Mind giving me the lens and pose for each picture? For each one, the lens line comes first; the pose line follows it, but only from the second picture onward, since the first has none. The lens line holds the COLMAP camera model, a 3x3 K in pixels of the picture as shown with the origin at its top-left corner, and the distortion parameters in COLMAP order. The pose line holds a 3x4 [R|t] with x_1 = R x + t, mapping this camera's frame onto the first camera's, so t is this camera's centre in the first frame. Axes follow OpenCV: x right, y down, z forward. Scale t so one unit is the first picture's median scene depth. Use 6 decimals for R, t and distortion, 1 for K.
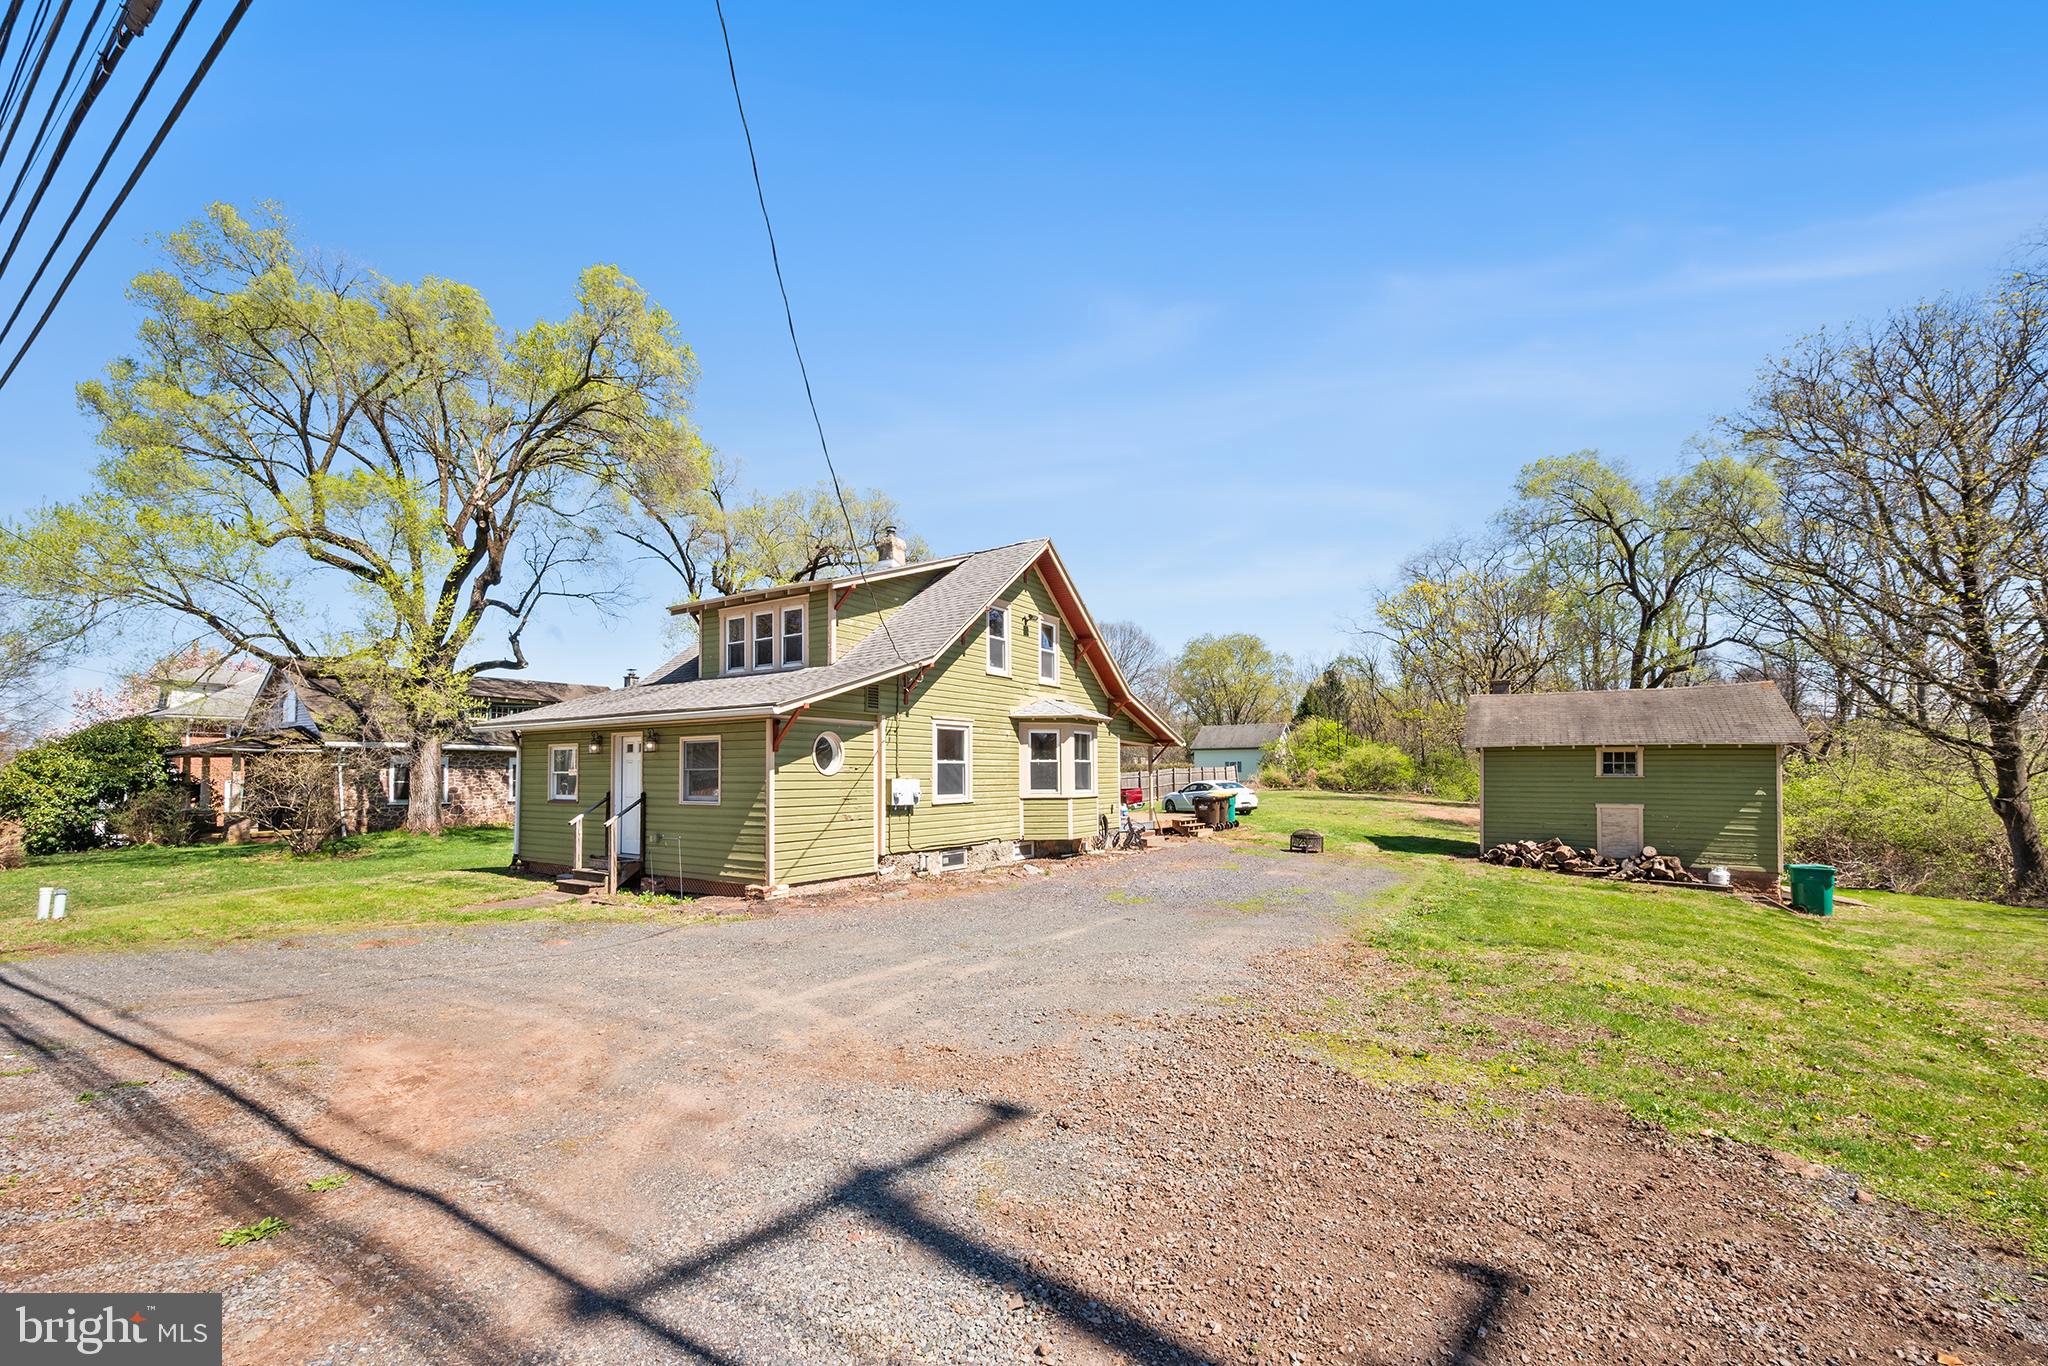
lens RADIAL K [[840.6, 0, 1010.7], [0, 840.6, 728.9], [0, 0, 1]] dist [0.001881, 0.000079]
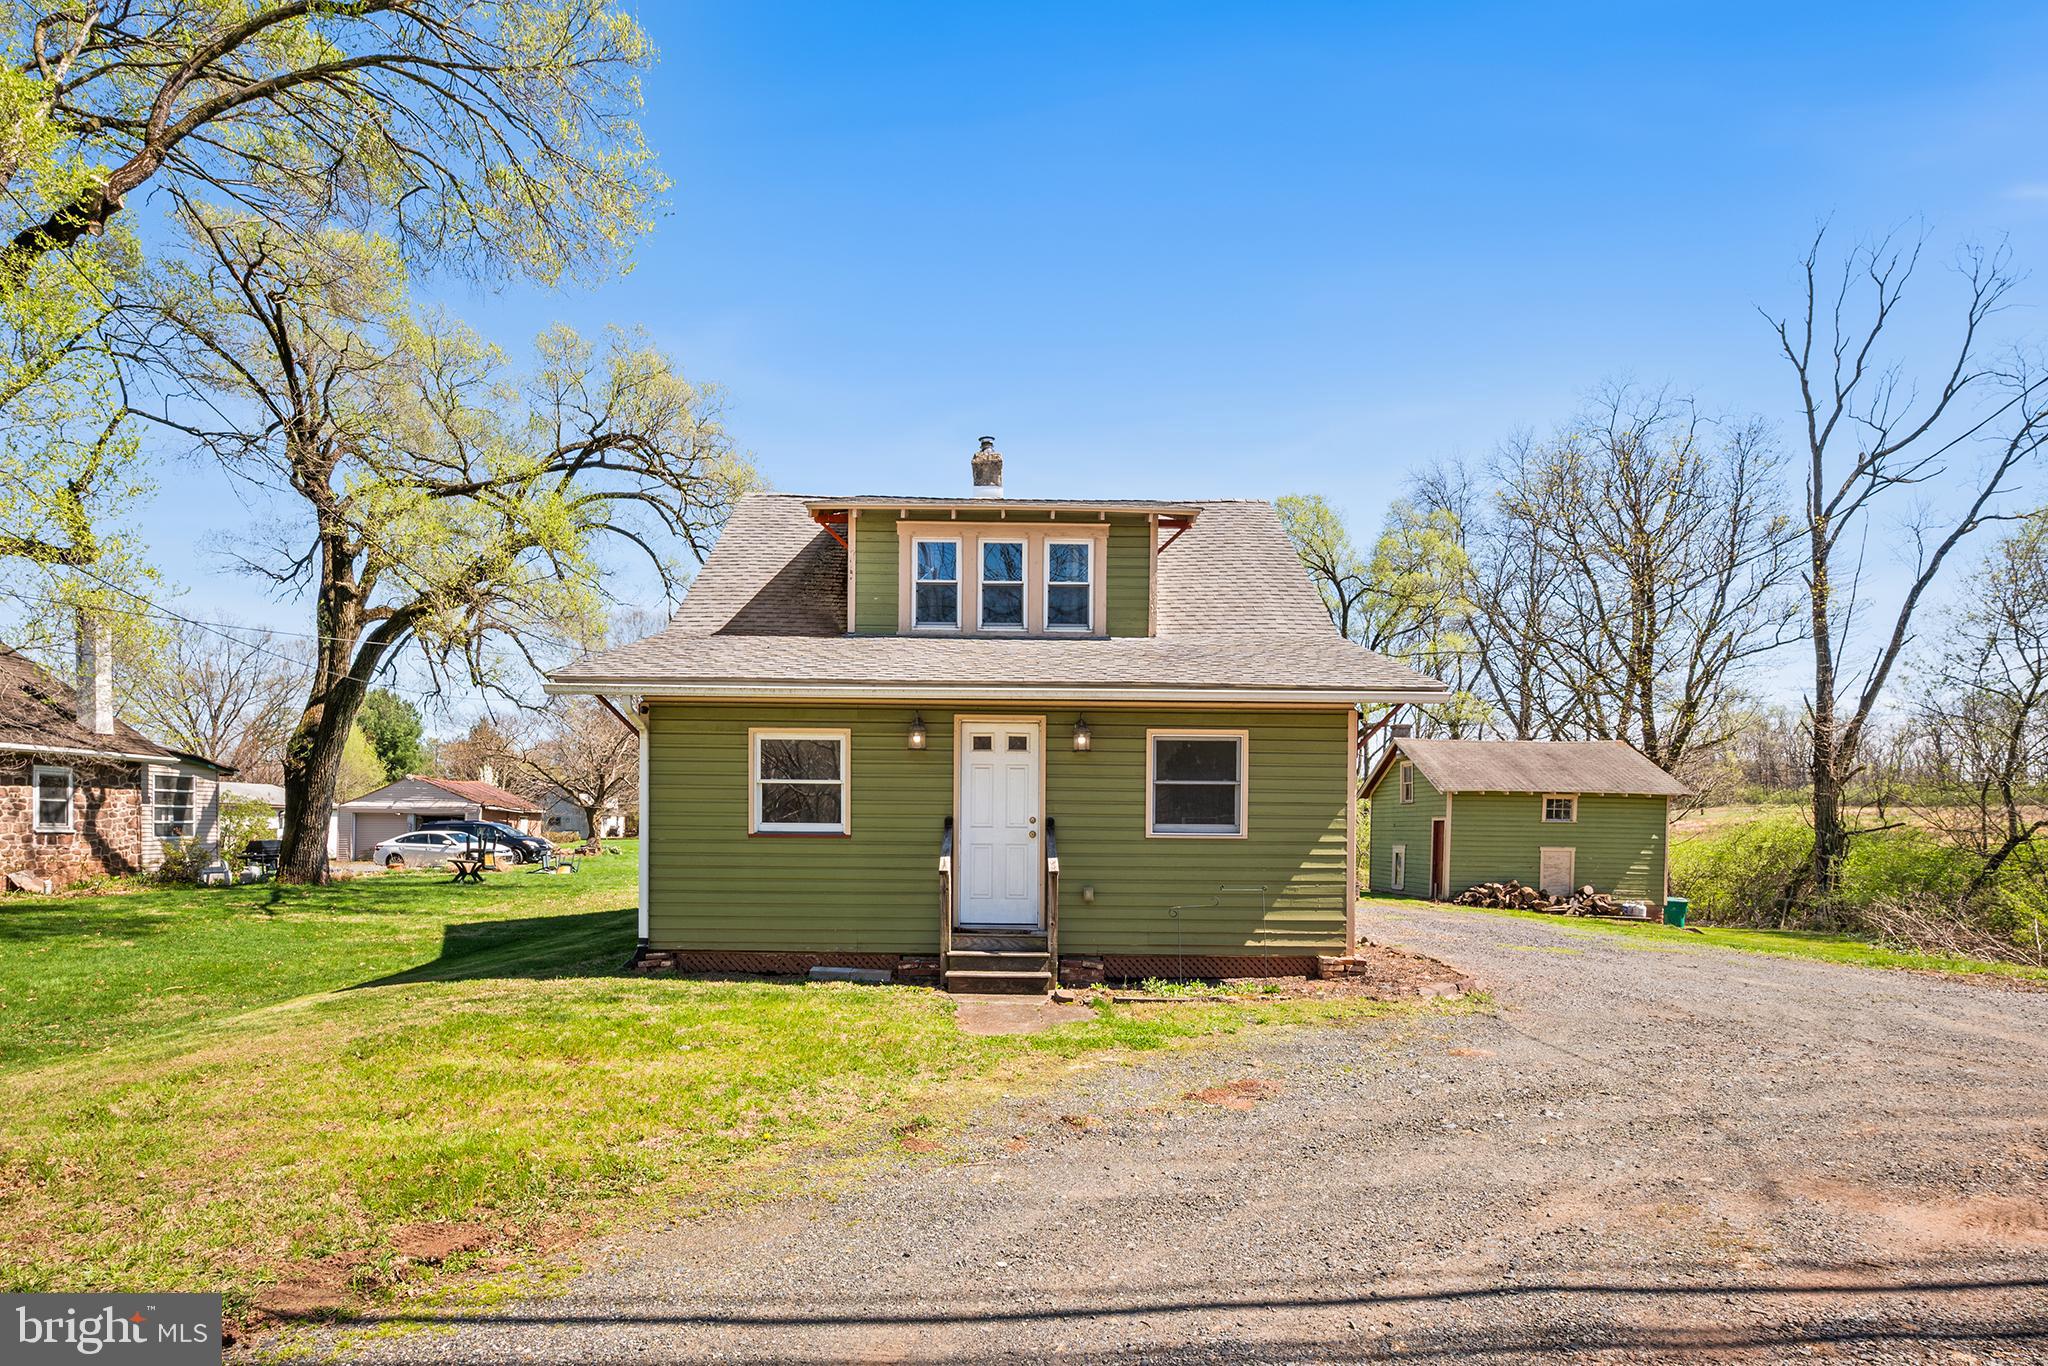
lens RADIAL K [[1055.9, 0, 1026.7], [0, 1055.9, 828.2], [0, 0, 1]] dist [-0.003309, -0.000389]
pose [[0.828325, 0.010666, 0.560147, -0.719613], [-0.043243, 0.998053, 0.044942, 0.040932], [-0.558577, -0.061449, 0.827173, 0.323101]]
